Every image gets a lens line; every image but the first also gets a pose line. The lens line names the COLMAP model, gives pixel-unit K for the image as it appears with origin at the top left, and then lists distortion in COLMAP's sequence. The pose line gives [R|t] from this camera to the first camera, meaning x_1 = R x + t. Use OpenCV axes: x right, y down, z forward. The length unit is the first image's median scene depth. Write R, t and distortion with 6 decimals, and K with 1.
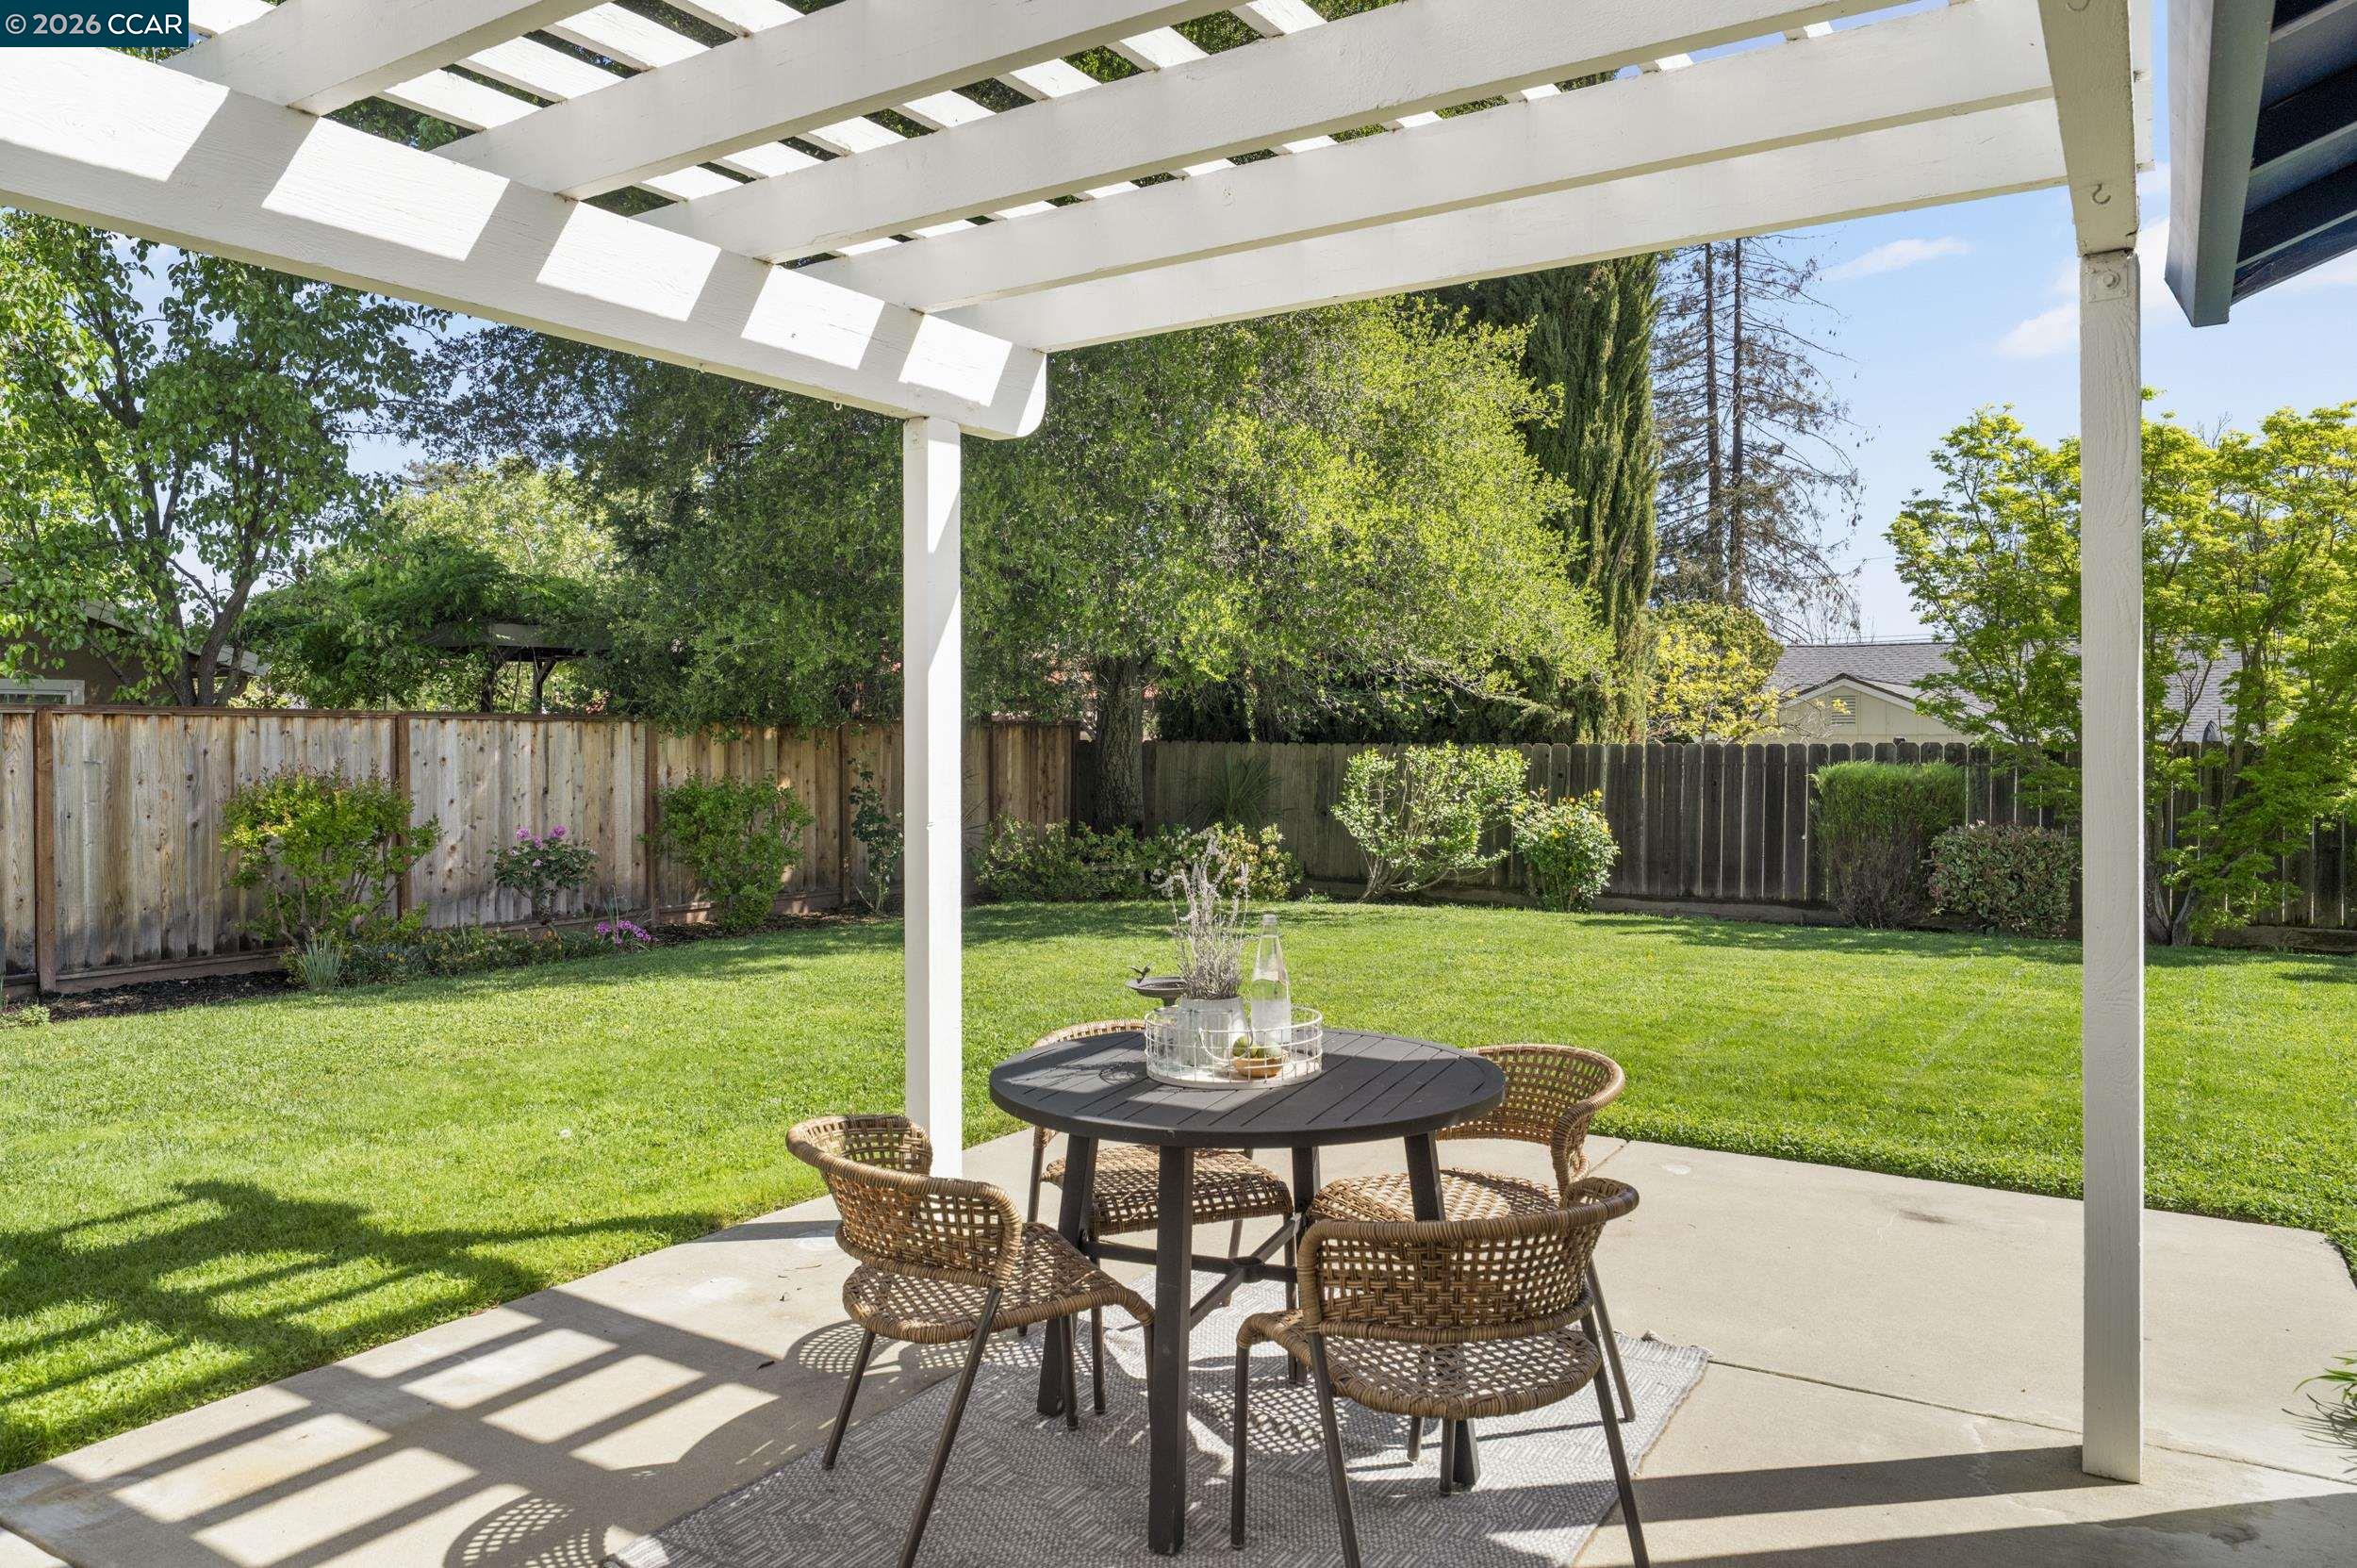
lens RADIAL K [[1581.3, 0, 1172.9], [0, 1581.3, 781.8], [0, 0, 1]] dist [0.006704, 0.000875]
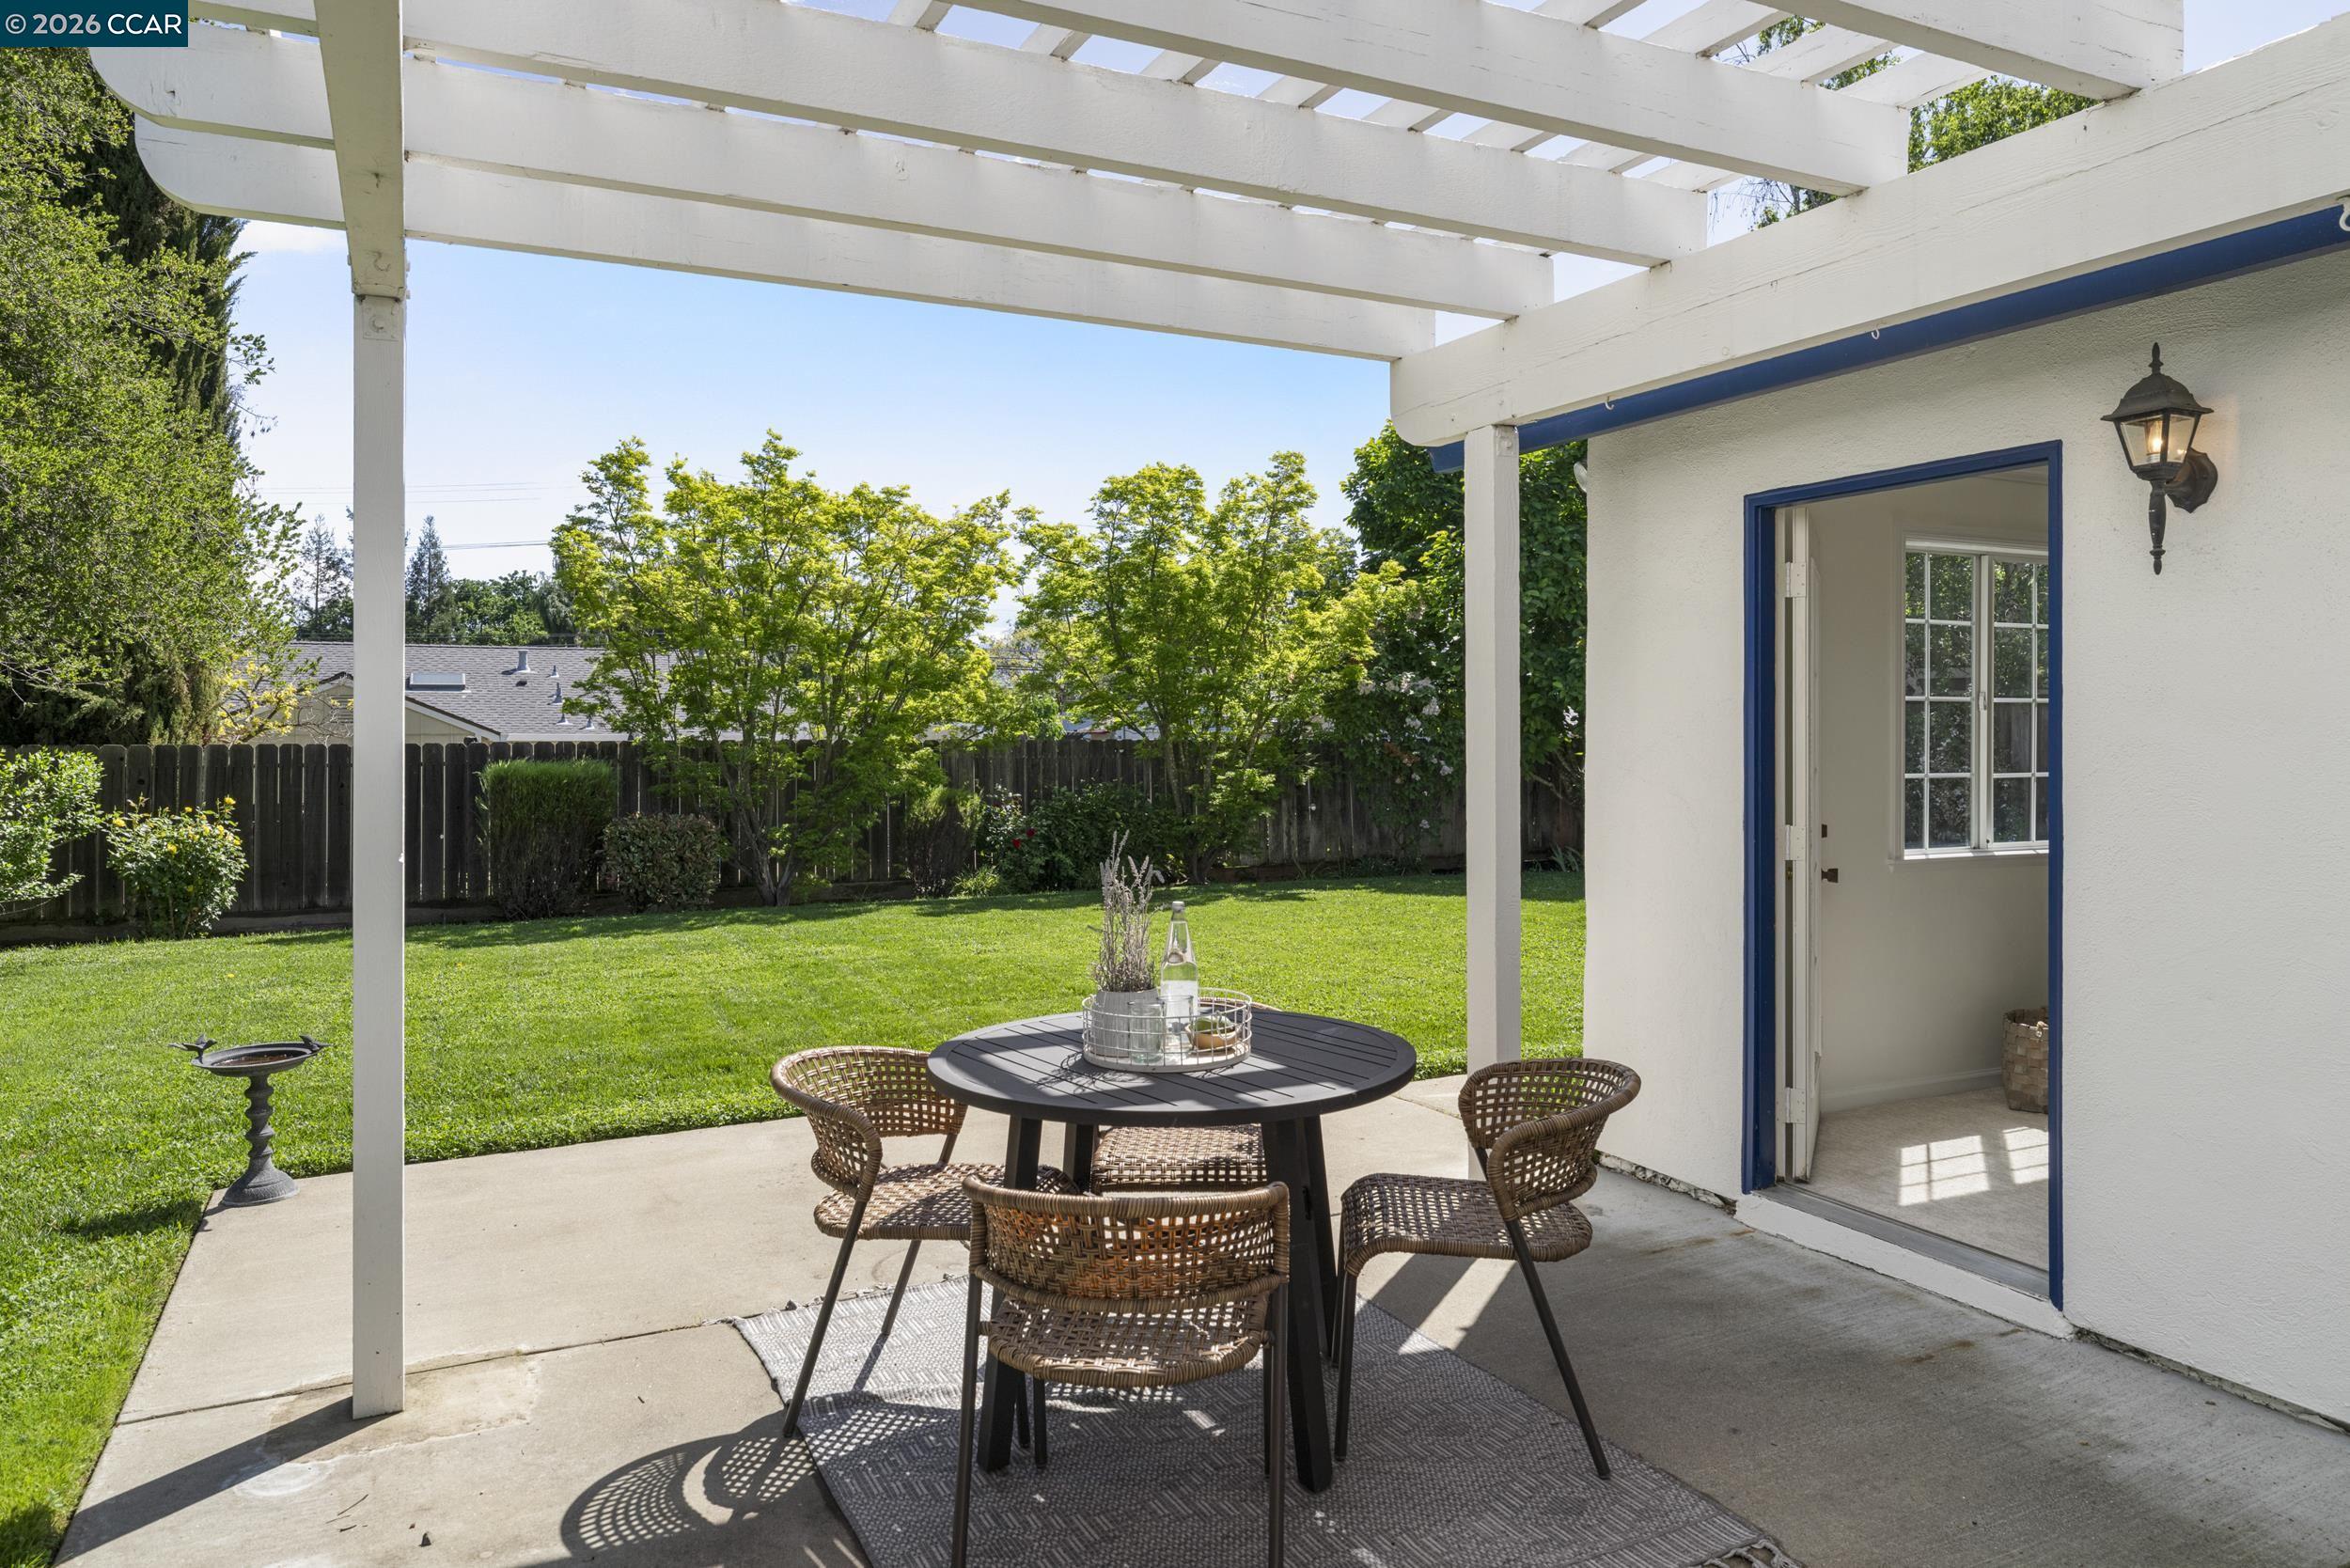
lens RADIAL K [[1491.8, 0, 1171.7], [0, 1491.8, 775.8], [0, 0, 1]] dist [-0.005103, 0.000902]
pose [[0.512156, -0.023057, 0.858583, -0.161890], [0.025607, 0.999605, 0.011569, -0.002316], [-0.858510, 0.016060, 0.512545, 0.112393]]
